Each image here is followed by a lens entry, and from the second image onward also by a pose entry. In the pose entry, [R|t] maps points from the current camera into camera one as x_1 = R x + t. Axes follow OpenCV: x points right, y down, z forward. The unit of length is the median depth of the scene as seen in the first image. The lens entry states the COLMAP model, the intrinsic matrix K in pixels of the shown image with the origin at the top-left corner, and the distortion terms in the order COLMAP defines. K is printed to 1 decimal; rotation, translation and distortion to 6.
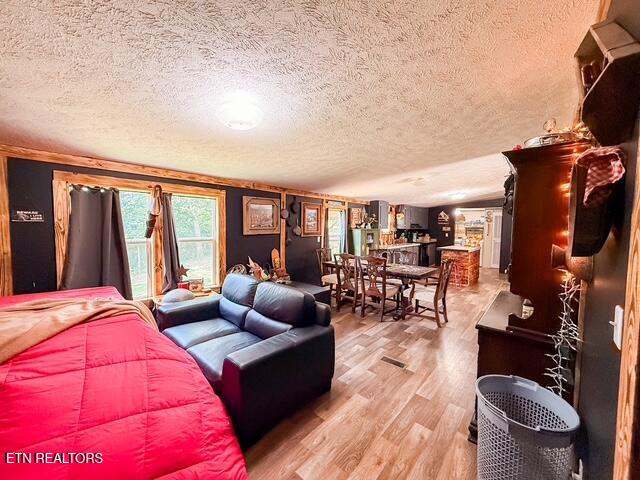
lens RADIAL K [[258.0, 0, 320.0], [0, 258.0, 240.0], [0, 0, 1]] dist [0.000296, 0.000073]
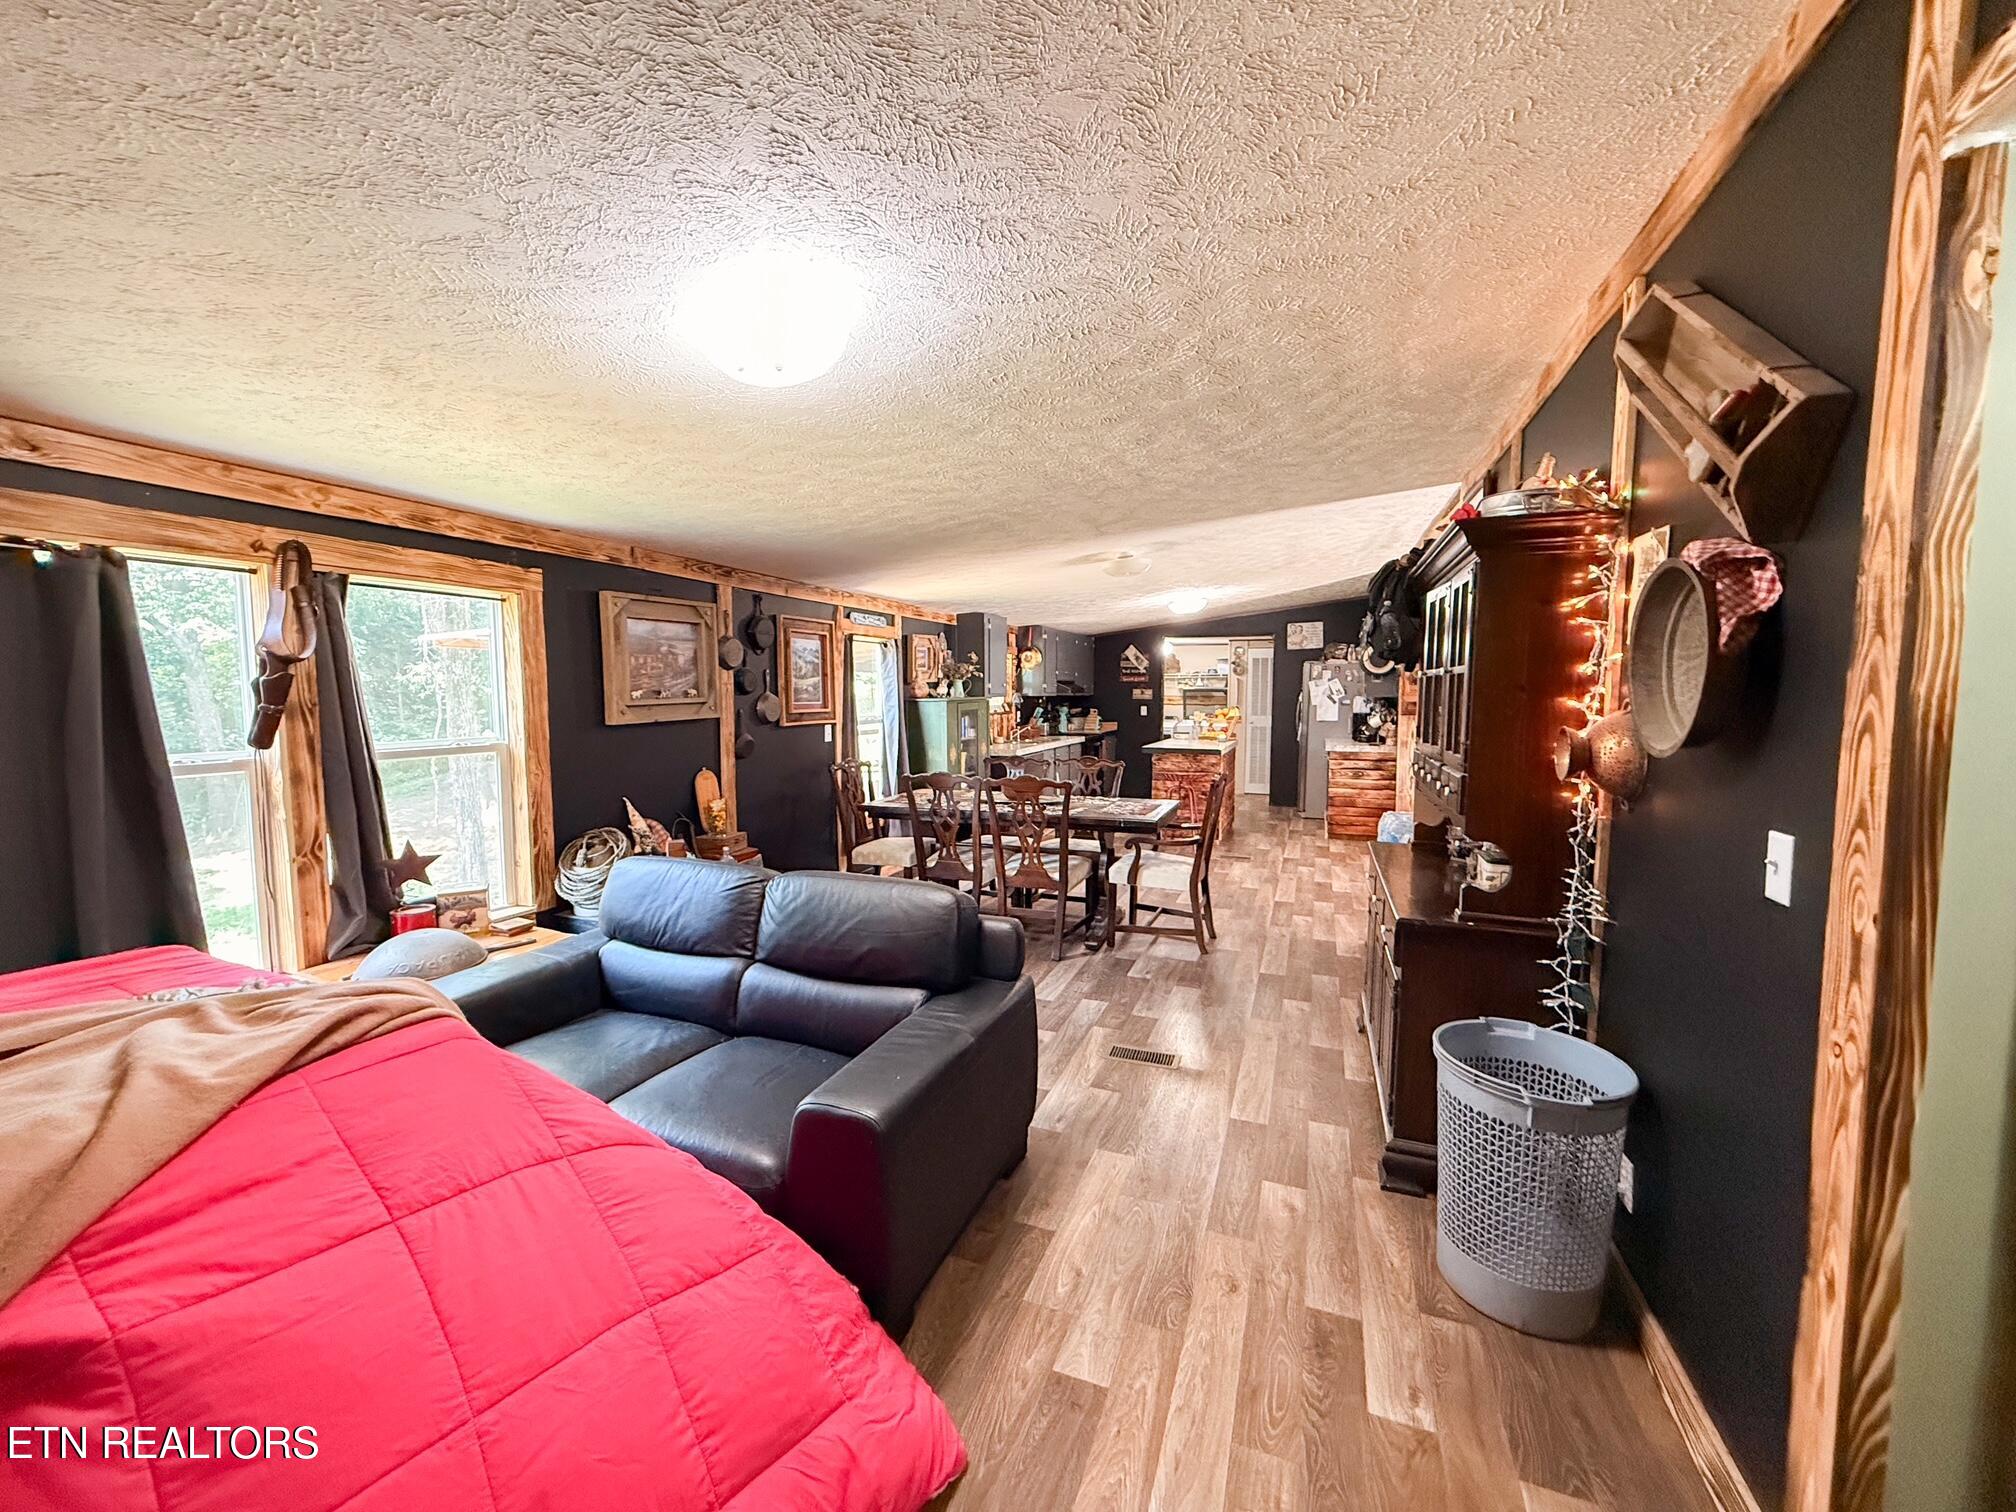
lens RADIAL K [[810.8, 0, 1008.0], [0, 810.8, 756.0], [0, 0, 1]] dist [0.000265, 0.000080]
pose [[0.935478, -0.040942, 0.351005, -0.211524], [0.030466, 0.998912, 0.035319, -0.004564], [-0.352069, -0.022347, 0.935707, -0.012564]]
